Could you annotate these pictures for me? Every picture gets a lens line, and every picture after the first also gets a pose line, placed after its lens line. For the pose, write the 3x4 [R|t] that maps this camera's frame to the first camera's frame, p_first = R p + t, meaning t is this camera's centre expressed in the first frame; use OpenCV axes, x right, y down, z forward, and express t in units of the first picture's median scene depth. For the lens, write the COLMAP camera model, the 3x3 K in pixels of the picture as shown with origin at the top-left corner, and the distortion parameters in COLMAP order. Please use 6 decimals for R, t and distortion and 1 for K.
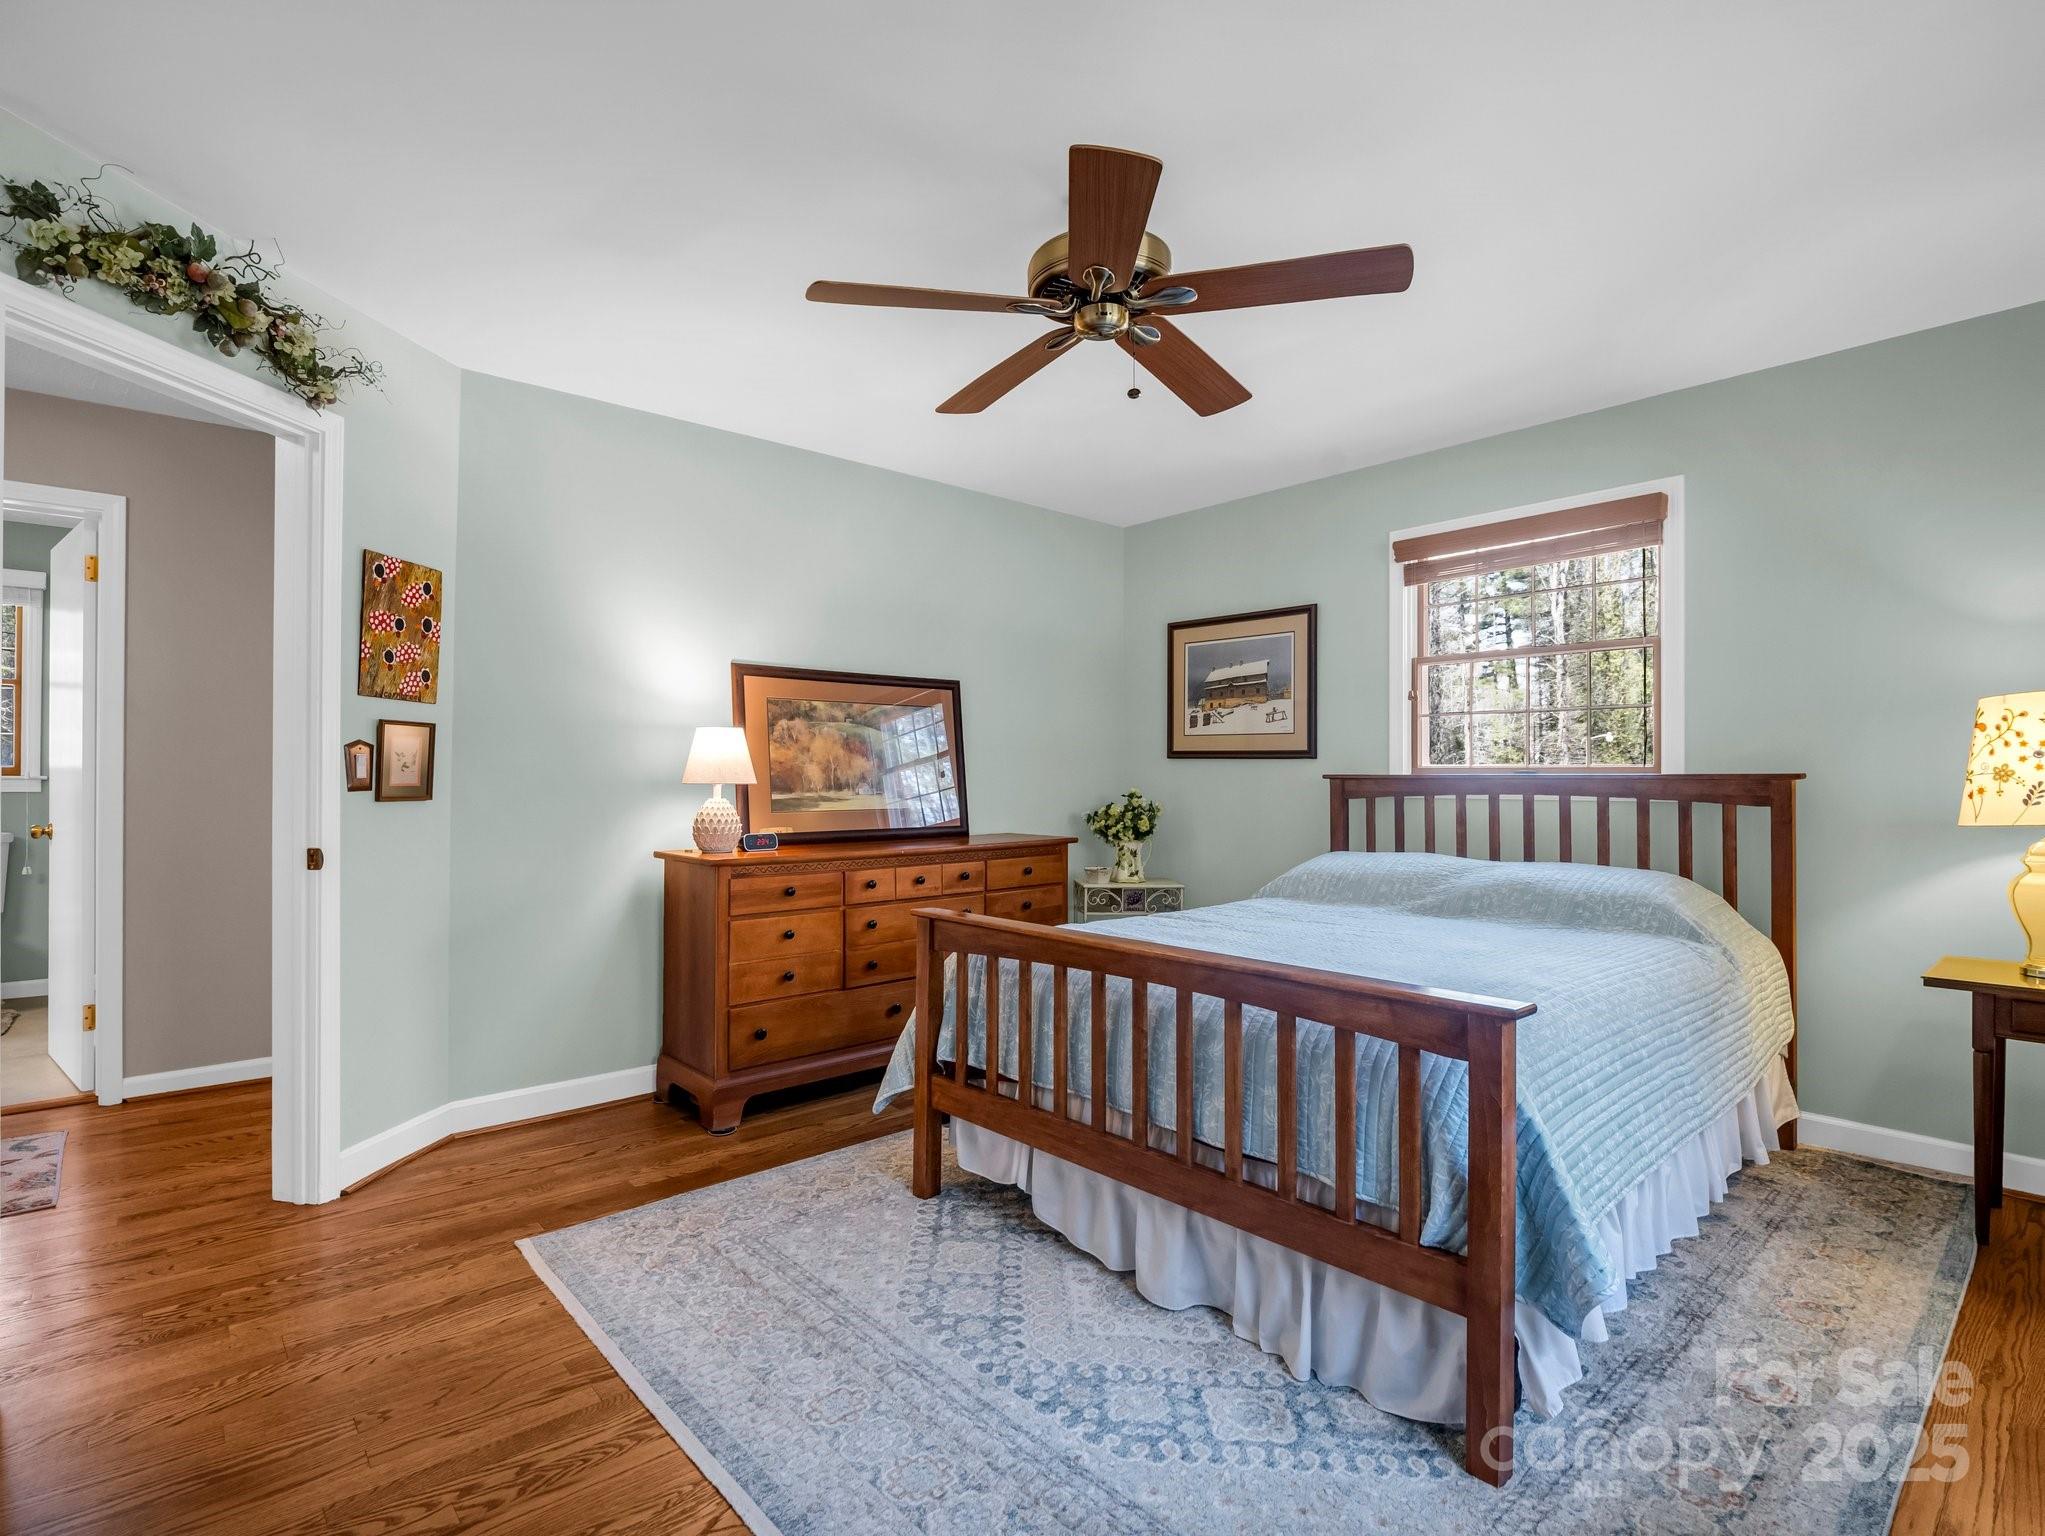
lens RADIAL K [[1016.4, 0, 981.2], [0, 1016.4, 770.7], [0, 0, 1]] dist [-0.002651, -0.000758]
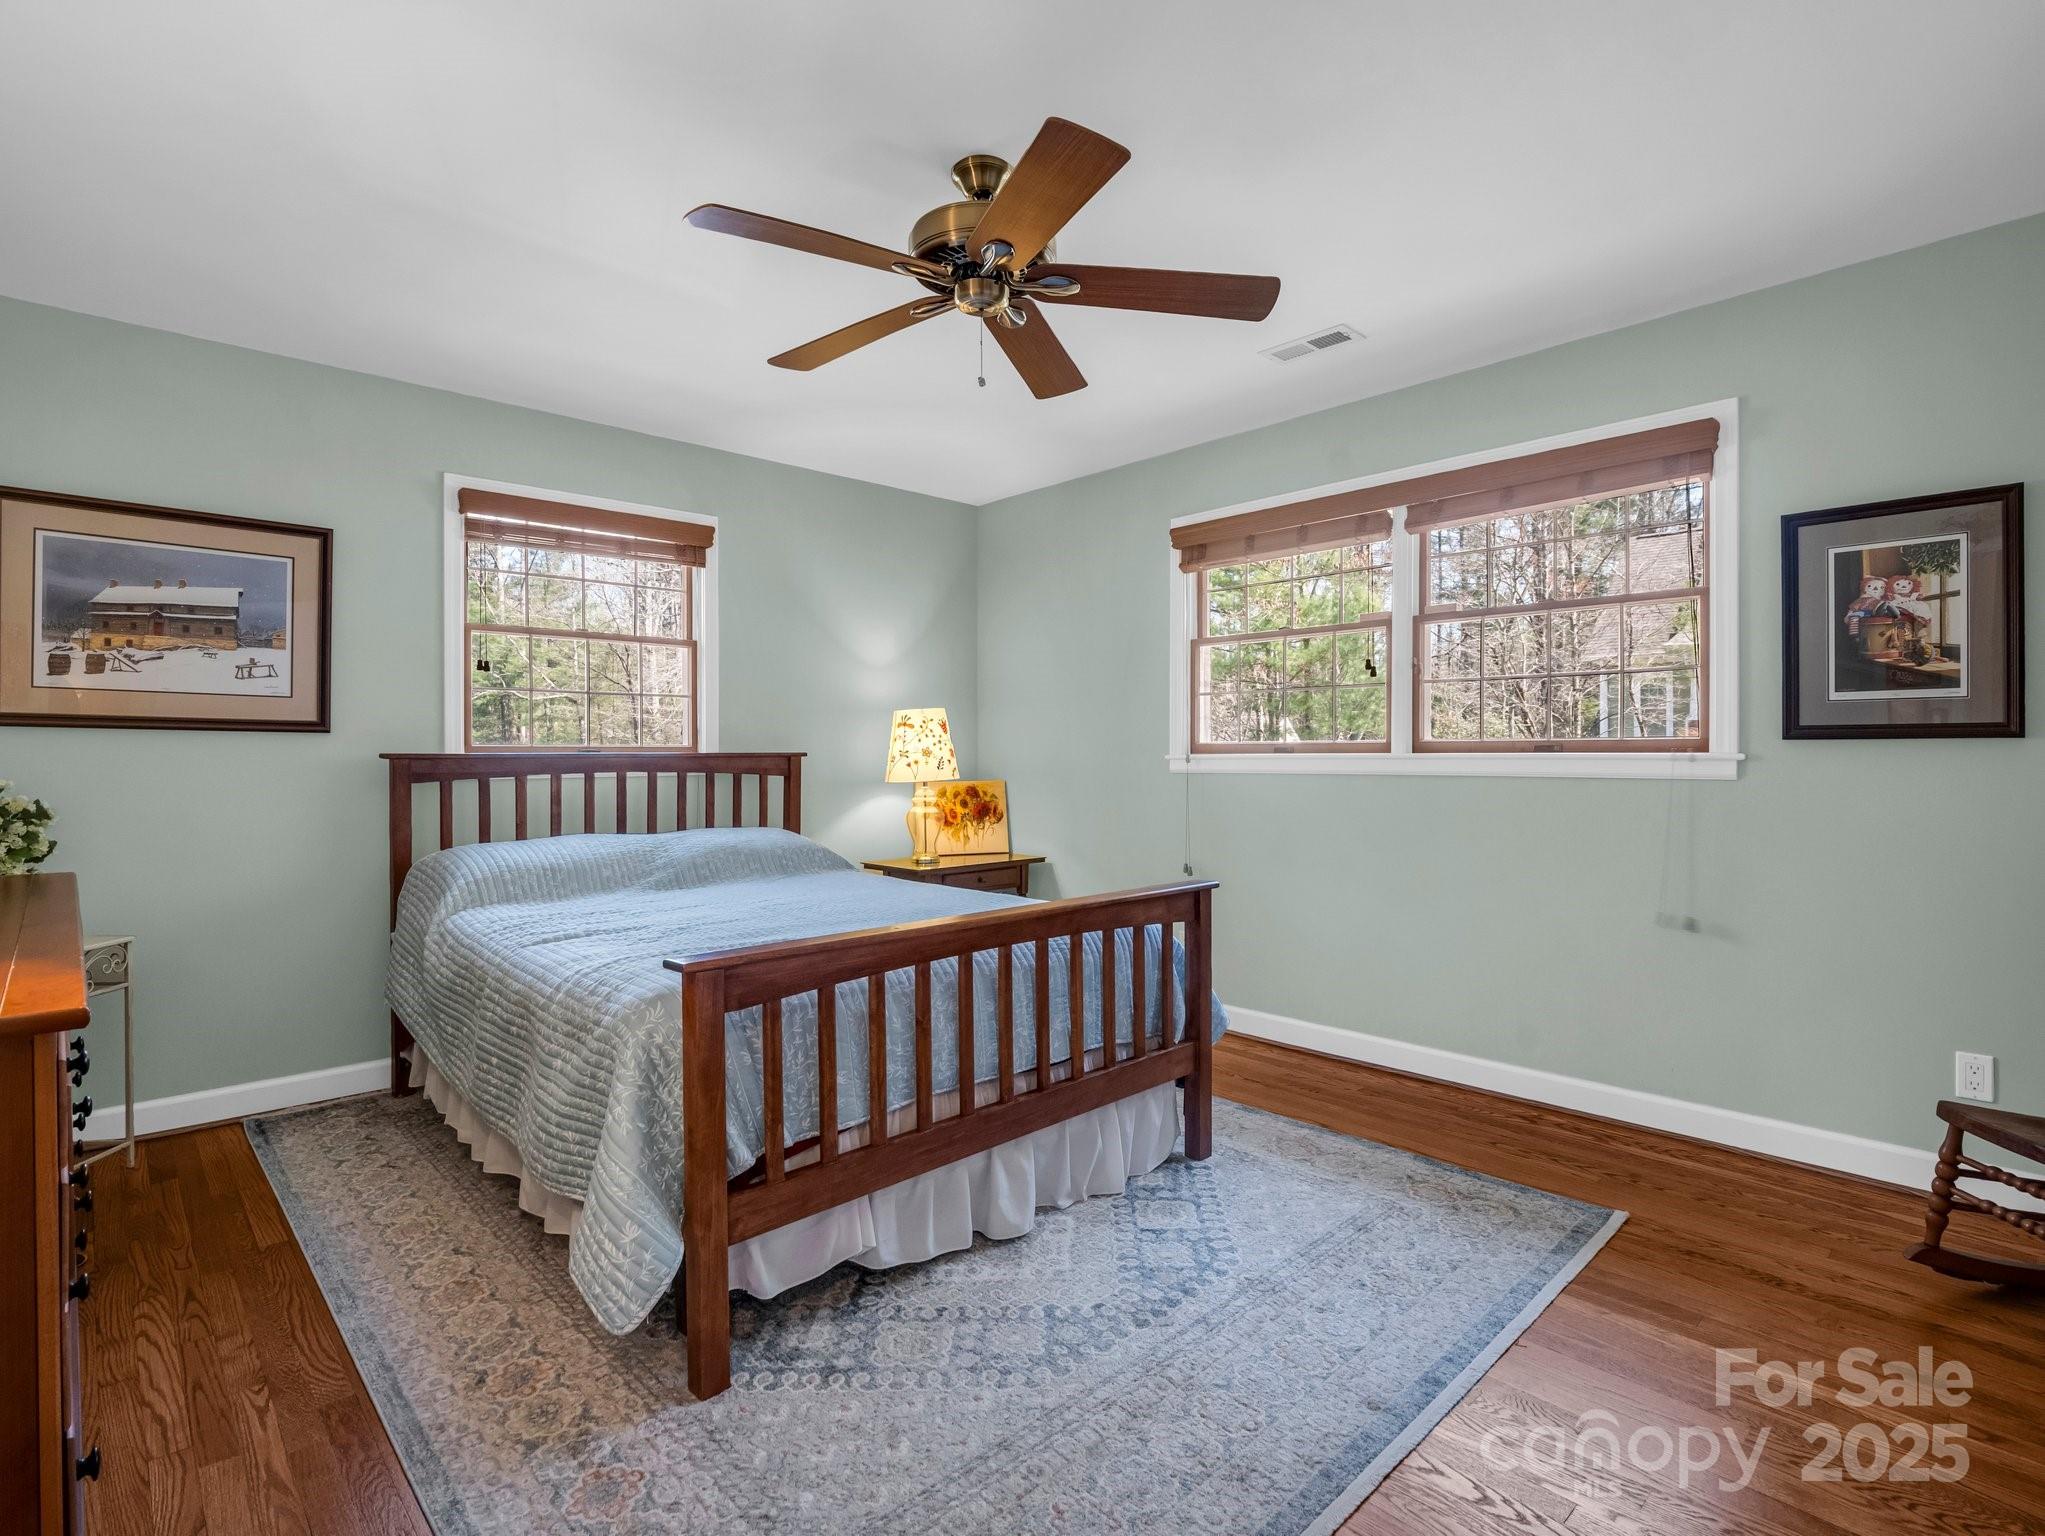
lens RADIAL K [[1016.4, 0, 1024.0], [0, 1016.4, 756.3], [0, 0, 1]] dist [-0.002651, -0.000758]
pose [[-0.055462, -0.002555, 0.998458, -0.613232], [-0.001547, 0.999996, 0.002473, 0.004075], [-0.998460, -0.001408, -0.055466, 0.706189]]
